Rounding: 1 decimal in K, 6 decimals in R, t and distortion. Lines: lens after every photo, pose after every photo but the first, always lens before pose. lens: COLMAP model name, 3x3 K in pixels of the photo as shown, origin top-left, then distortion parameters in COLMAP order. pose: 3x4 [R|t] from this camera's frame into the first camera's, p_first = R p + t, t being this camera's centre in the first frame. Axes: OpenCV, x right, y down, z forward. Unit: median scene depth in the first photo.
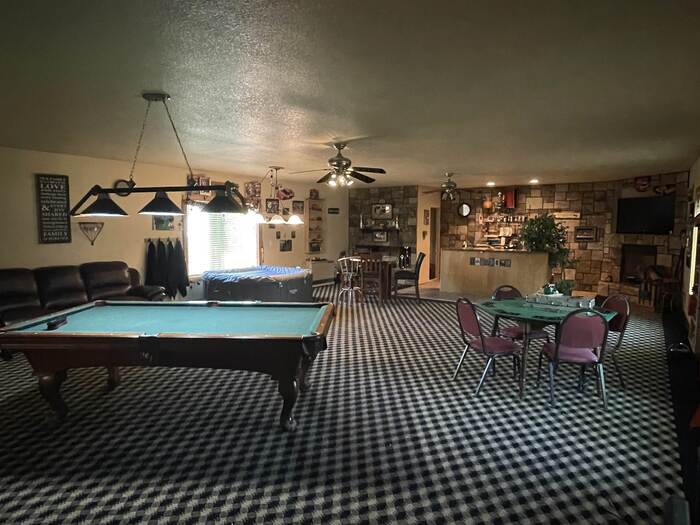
lens RADIAL K [[425.7, 0, 351.6], [0, 425.7, 259.9], [0, 0, 1]] dist [-0.001972, 0.000614]
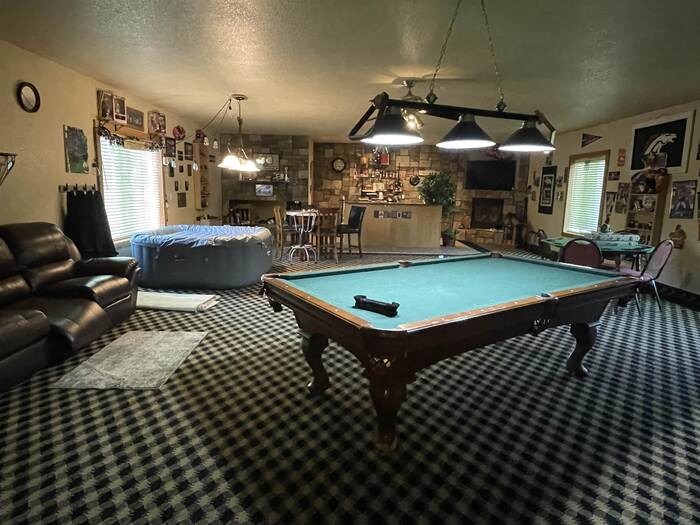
lens RADIAL K [[425.7, 0, 351.6], [0, 425.7, 259.9], [0, 0, 1]] dist [-0.001972, 0.000614]
pose [[0.812063, -0.081866, 0.577799, -0.367795], [0.026060, 0.994211, 0.104240, 0.003953], [-0.582987, -0.069592, 0.809495, 0.168288]]
